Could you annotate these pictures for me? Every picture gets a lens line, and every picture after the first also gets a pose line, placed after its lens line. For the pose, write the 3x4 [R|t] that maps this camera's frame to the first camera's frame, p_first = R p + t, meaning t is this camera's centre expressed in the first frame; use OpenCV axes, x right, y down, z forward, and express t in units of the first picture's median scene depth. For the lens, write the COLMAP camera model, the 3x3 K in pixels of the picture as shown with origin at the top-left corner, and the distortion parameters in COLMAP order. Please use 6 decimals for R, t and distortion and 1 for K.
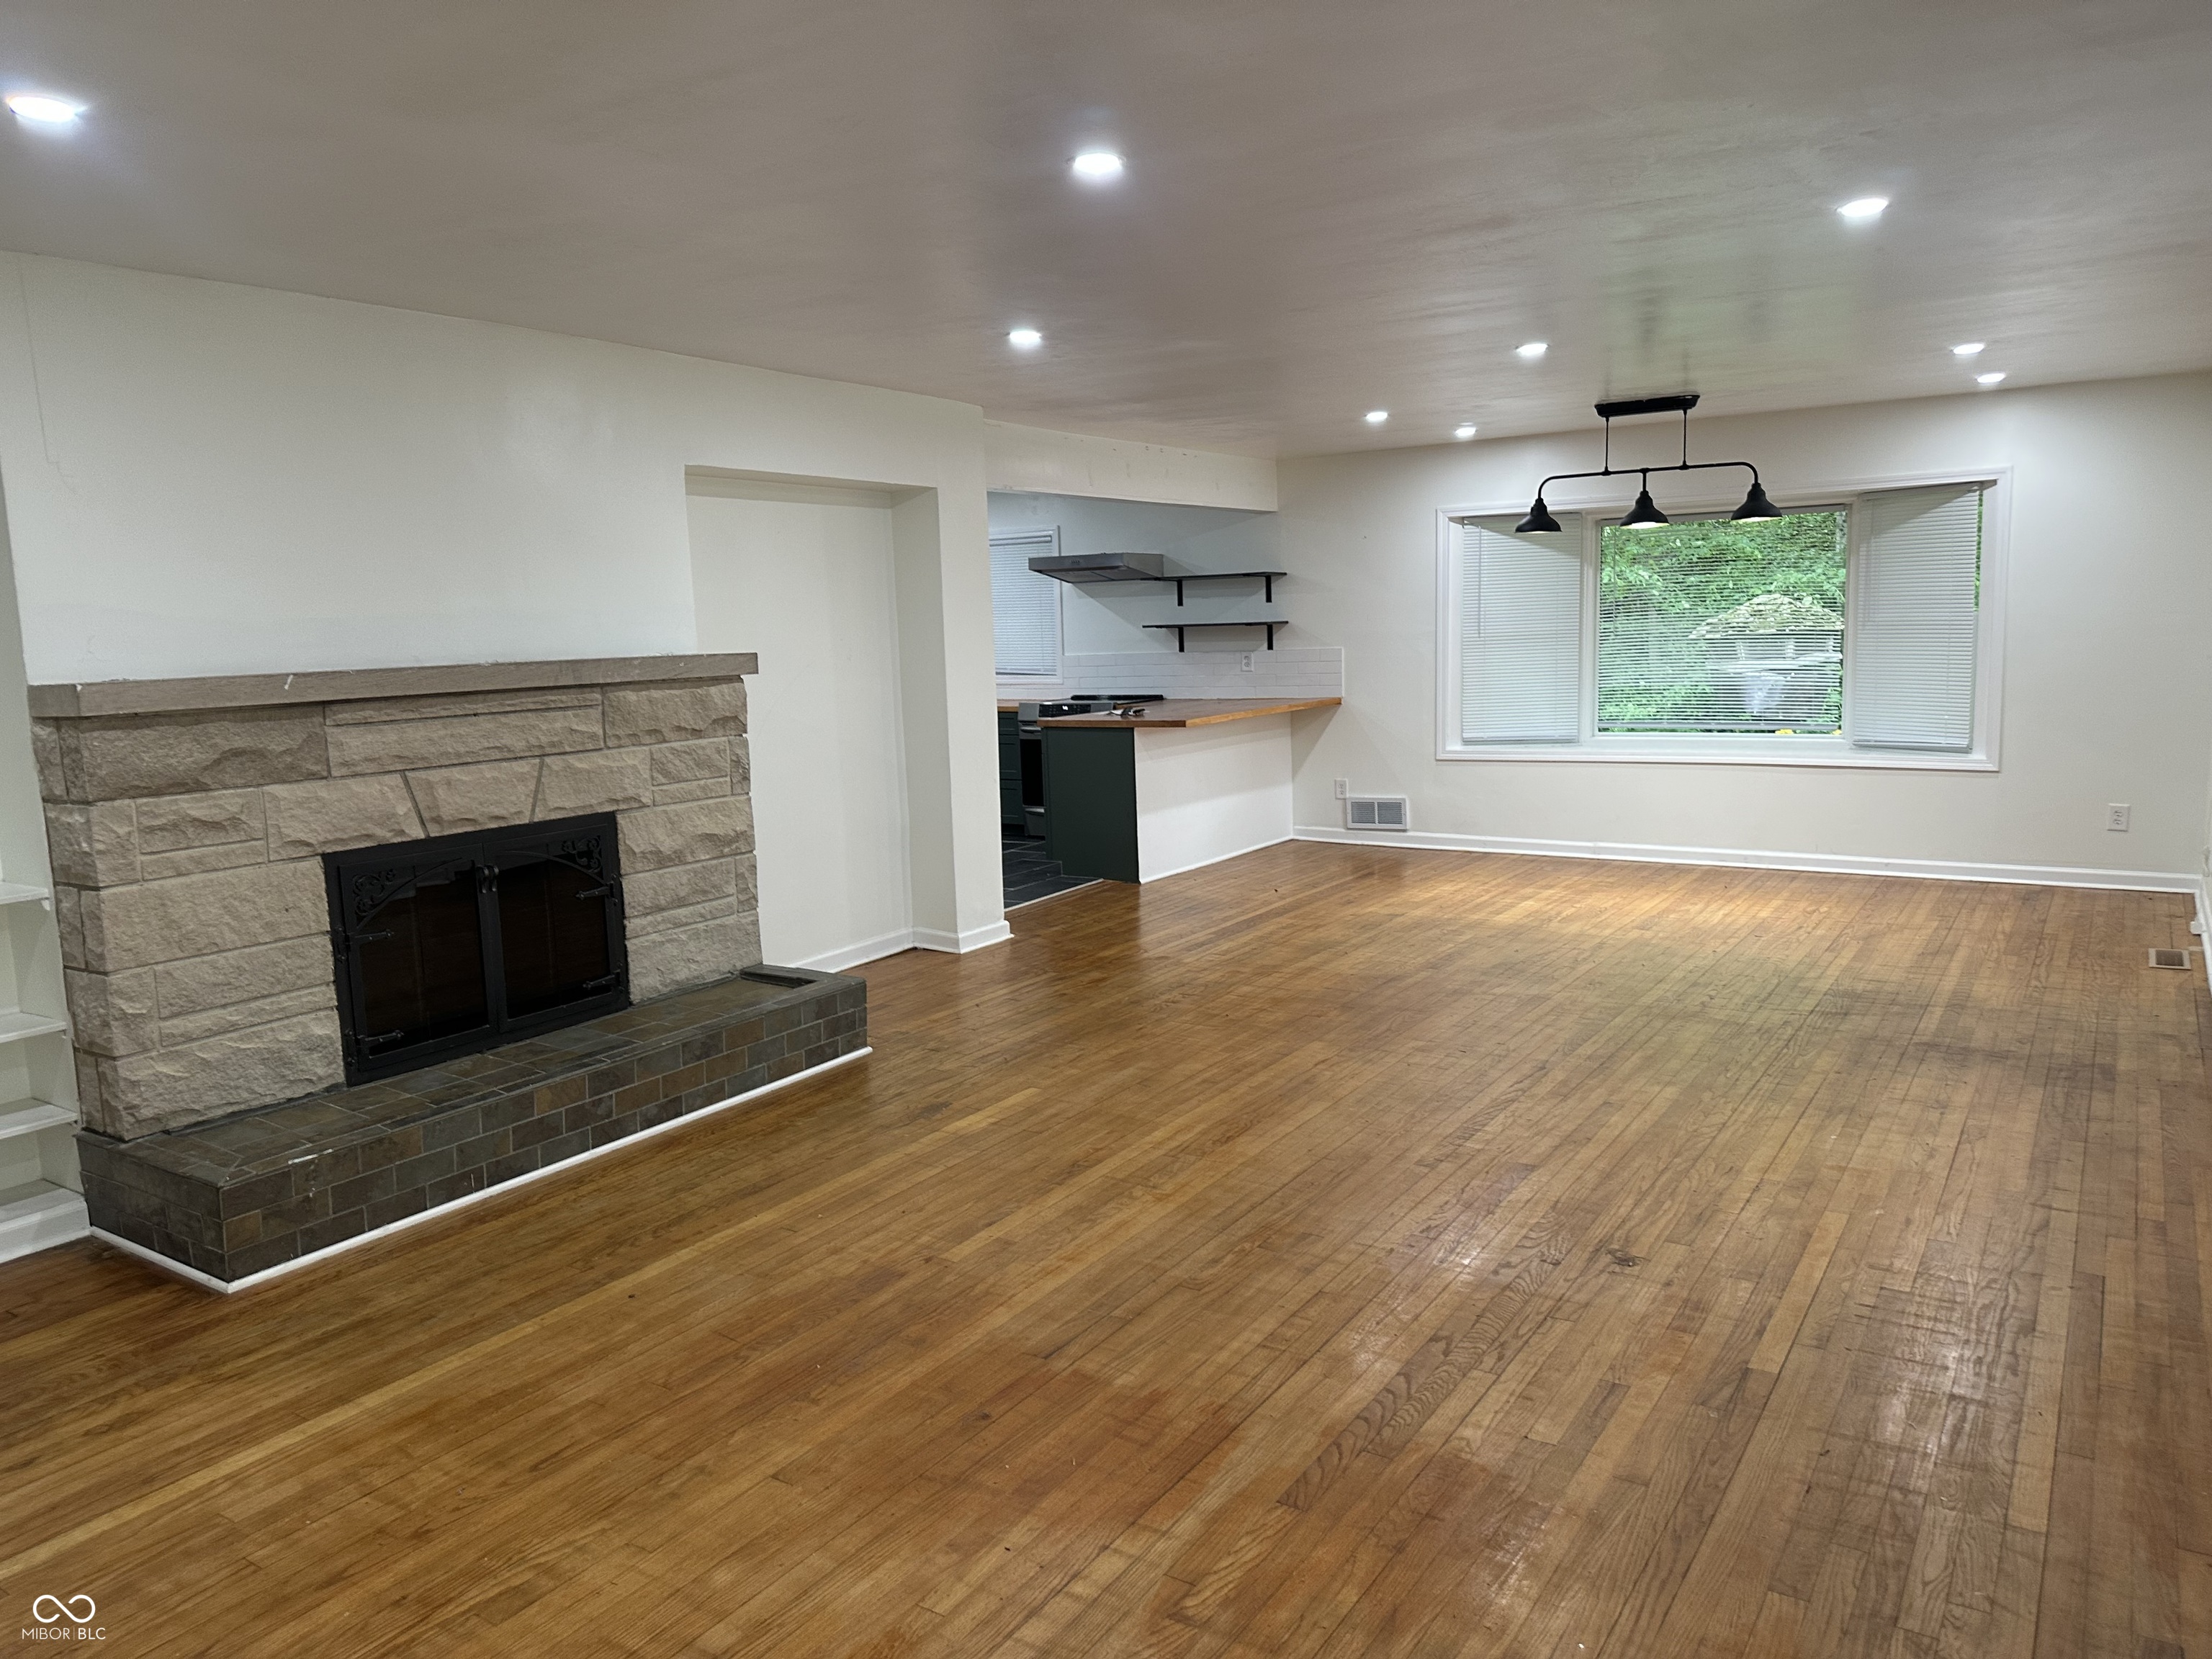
lens RADIAL K [[1548.6, 0, 1106.0], [0, 1548.6, 829.5], [0, 0, 1]] dist [0.158875, -0.246056]
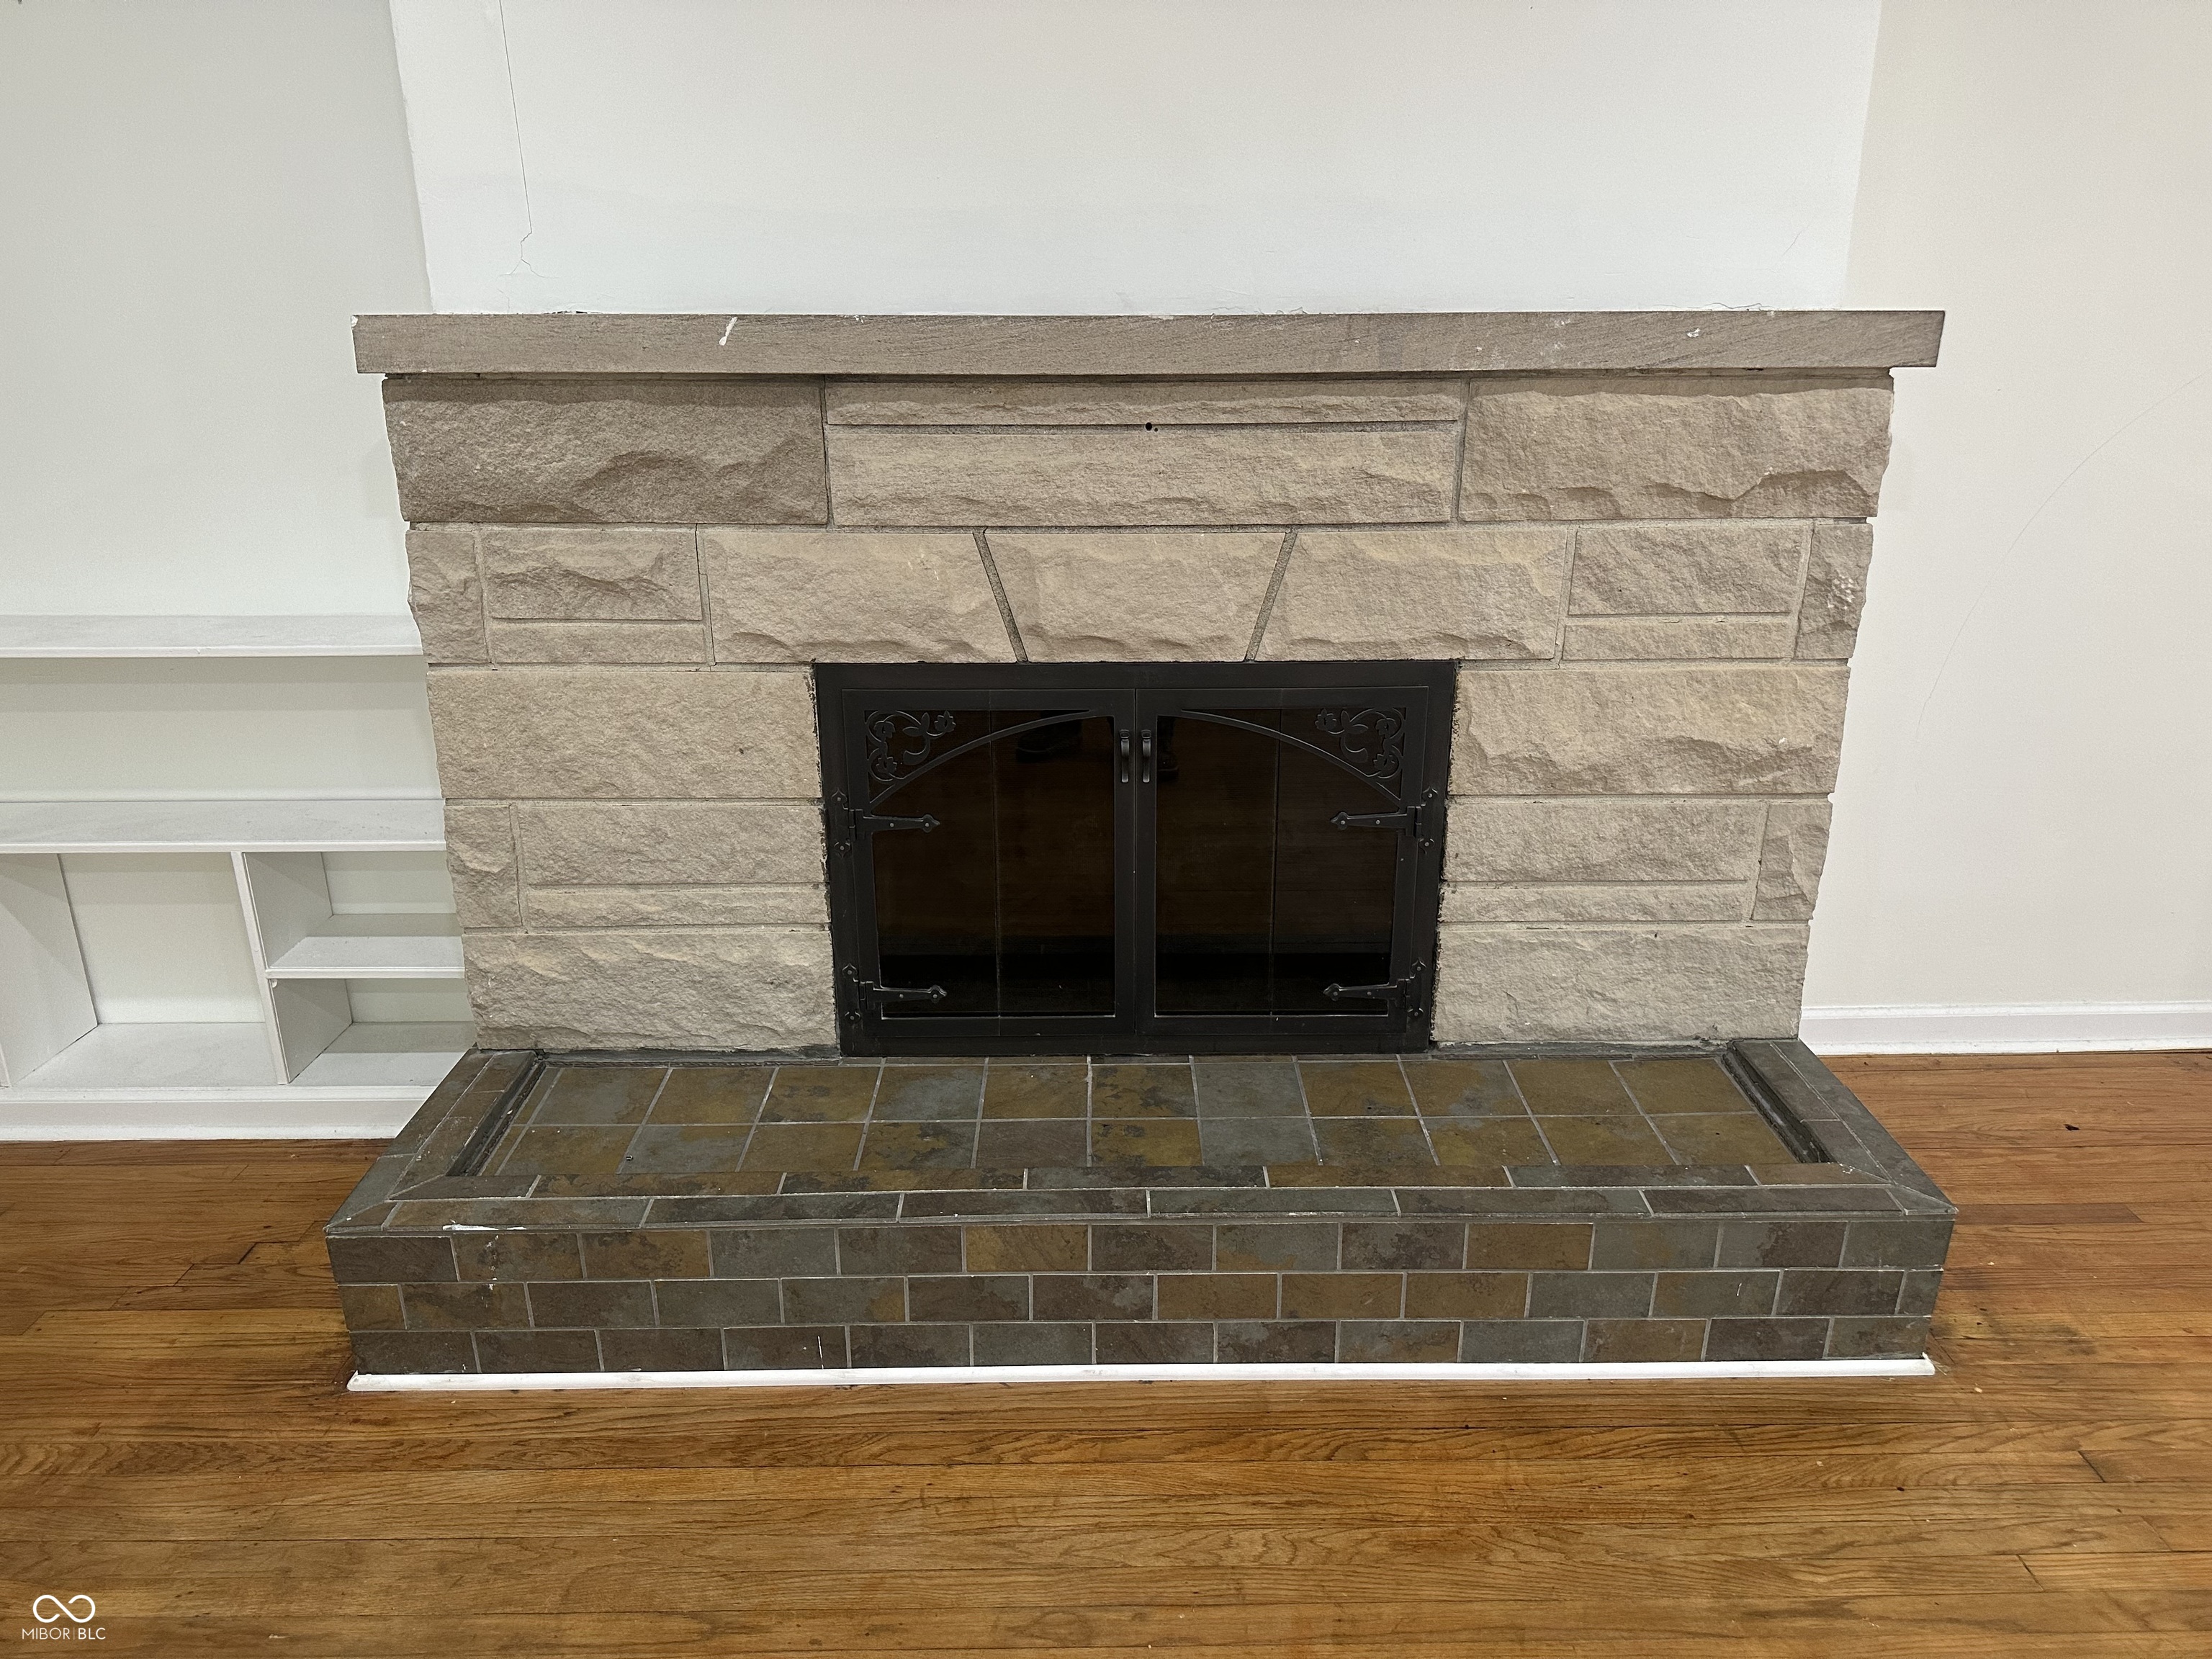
lens RADIAL K [[1548.6, 0, 1106.0], [0, 1548.6, 829.5], [0, 0, 1]] dist [0.158875, -0.246056]
pose [[0.560386, 0.295180, -0.773845, 0.002346], [-0.129522, 0.954072, 0.270132, -0.086333], [0.818041, -0.051148, 0.572881, 0.738892]]
